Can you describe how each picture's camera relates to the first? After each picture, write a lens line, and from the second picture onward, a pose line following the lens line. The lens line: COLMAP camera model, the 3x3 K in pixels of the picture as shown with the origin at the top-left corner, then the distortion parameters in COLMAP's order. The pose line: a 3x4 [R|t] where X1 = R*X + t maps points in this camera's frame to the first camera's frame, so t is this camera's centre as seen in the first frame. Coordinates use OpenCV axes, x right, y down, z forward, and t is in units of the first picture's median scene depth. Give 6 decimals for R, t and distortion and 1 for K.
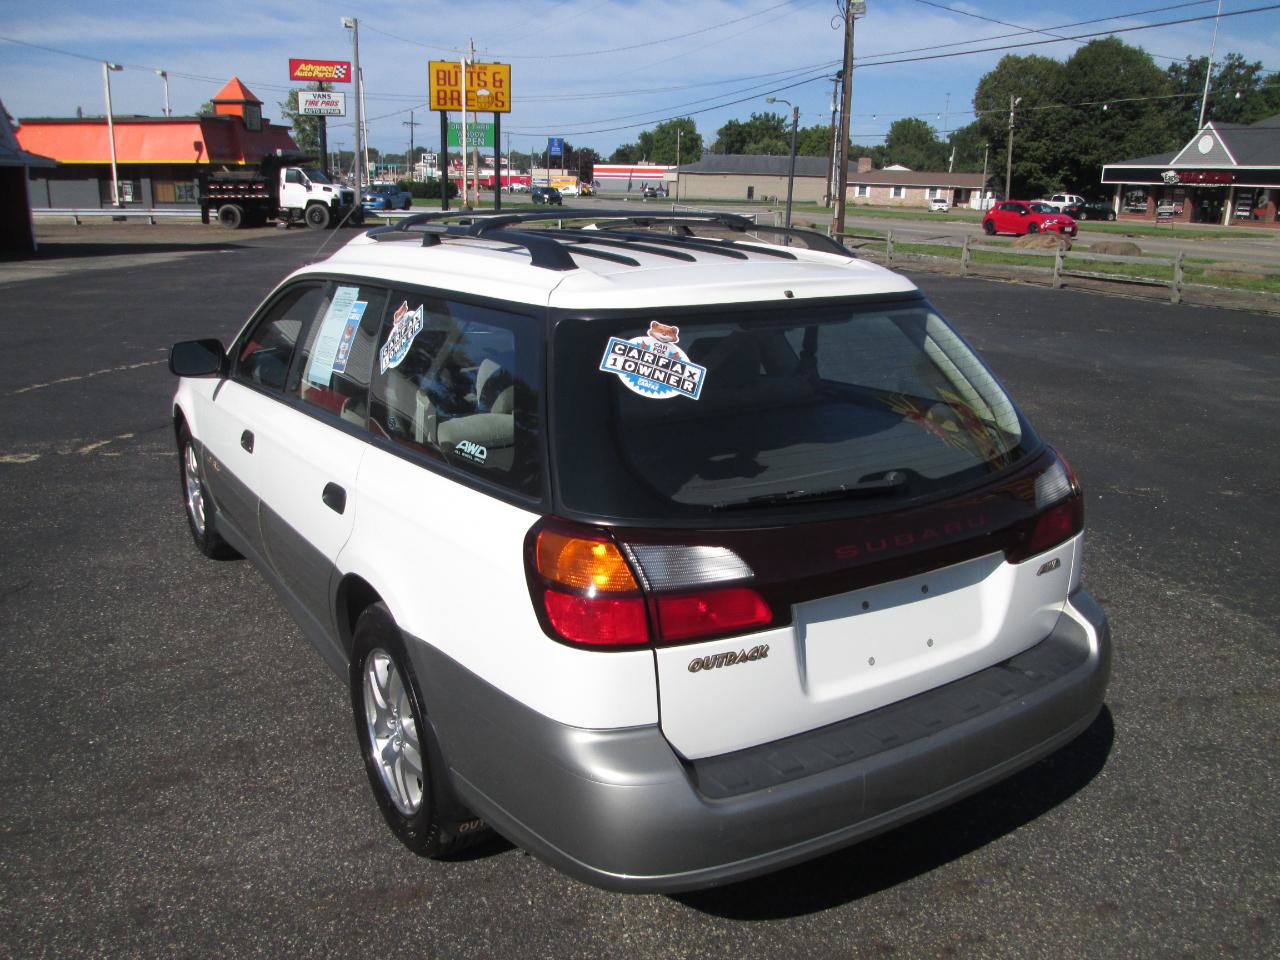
lens RADIAL K [[1056.9, 0, 645.1], [0, 1056.9, 536.7], [0, 0, 1]] dist [-0.063142, 0.017492]
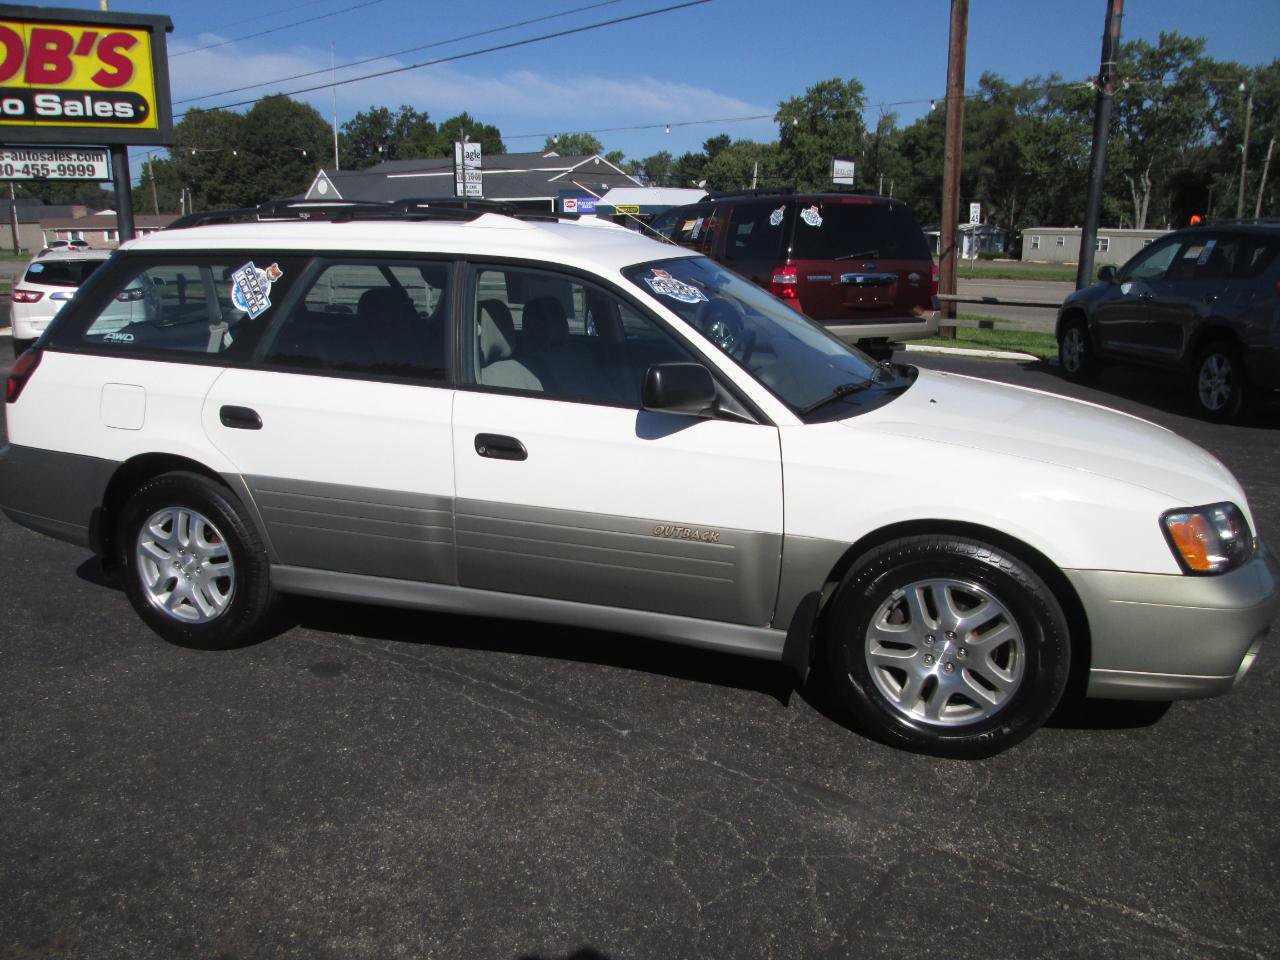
lens RADIAL K [[1066.2, 0, 642.1], [0, 1066.2, 541.0], [0, 0, 1]] dist [-0.098755, 0.066765]
pose [[0.816631, -0.184989, 0.546711, 0.073393], [0.199634, 0.979309, 0.033170, 0.071486], [-0.541535, 0.082054, 0.836664, -0.224151]]
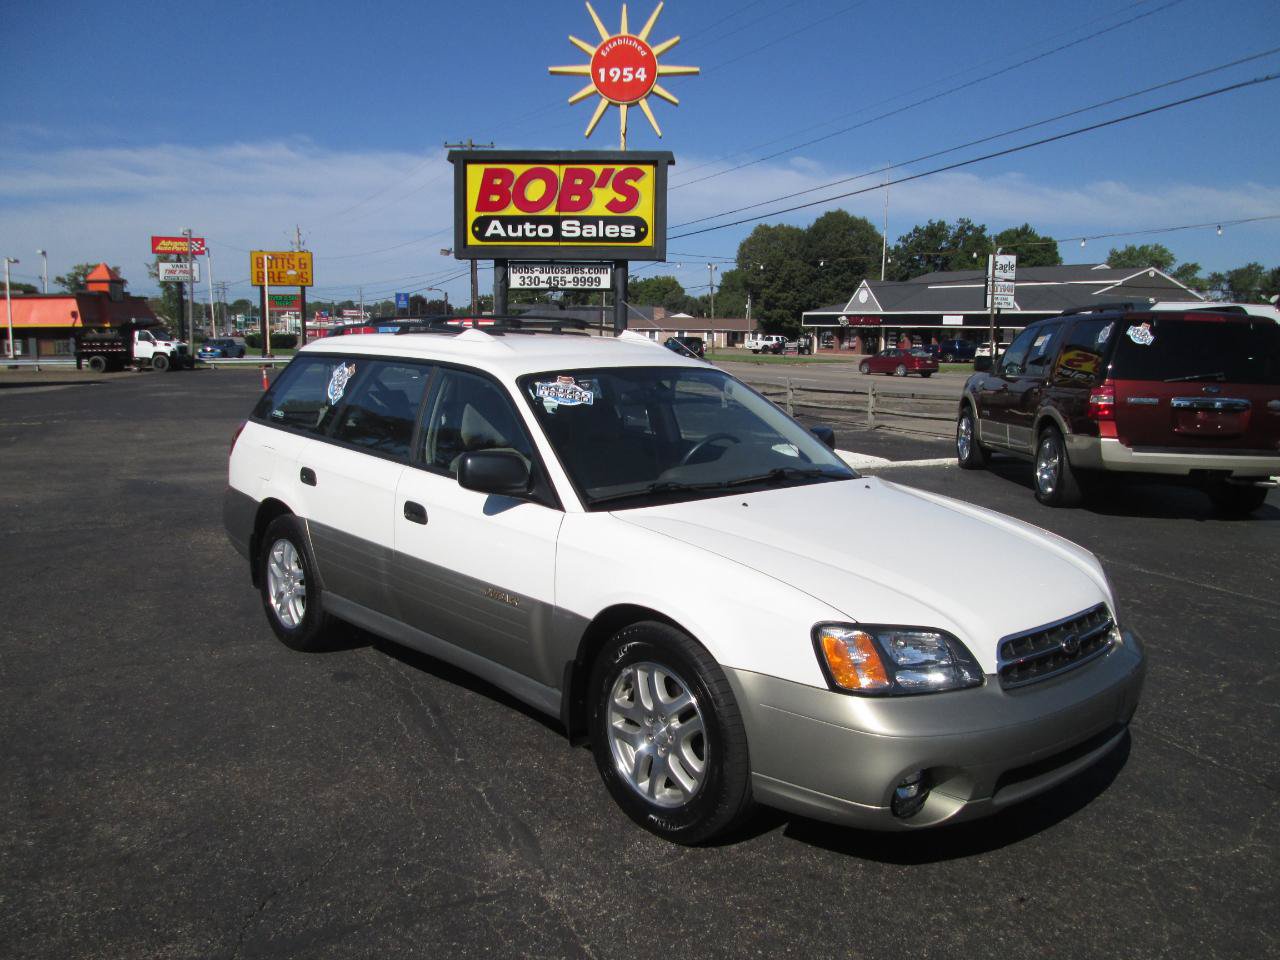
lens RADIAL K [[1066.2, 0, 642.1], [0, 1066.2, 541.0], [0, 0, 1]] dist [-0.098755, 0.066765]
pose [[0.993718, -0.033211, 0.106875, 0.096331], [0.046502, 0.991144, -0.124381, 0.076252], [-0.101798, 0.128569, 0.986462, -0.238263]]
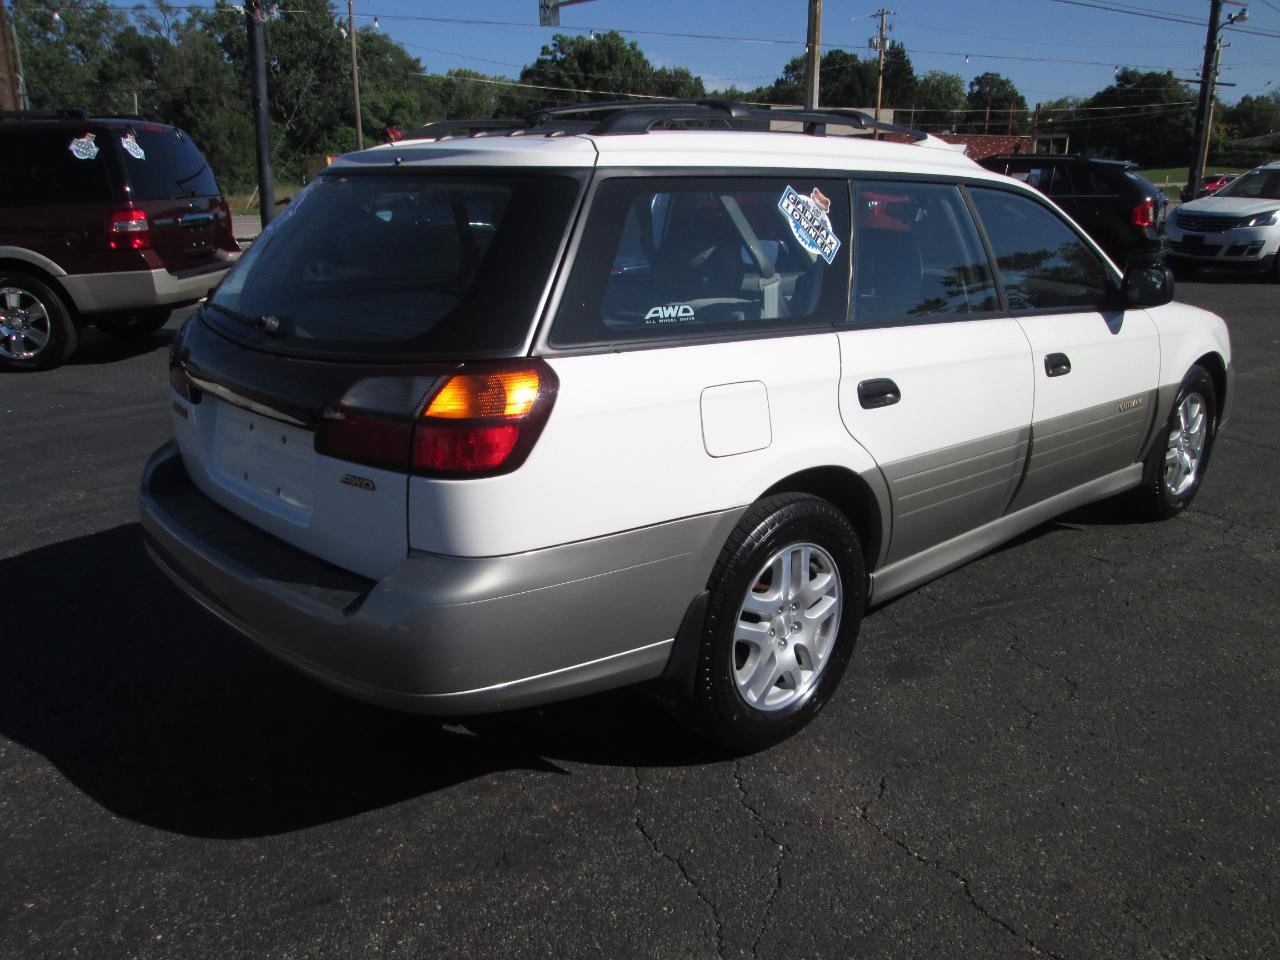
lens RADIAL K [[1066.2, 0, 642.1], [0, 1066.2, 541.0], [0, 0, 1]] dist [-0.098755, 0.066765]
pose [[-0.124946, -0.355047, 0.926461, 0.053183], [0.310454, 0.872897, 0.376388, 0.054011], [-0.942341, 0.334652, 0.001161, -0.171178]]
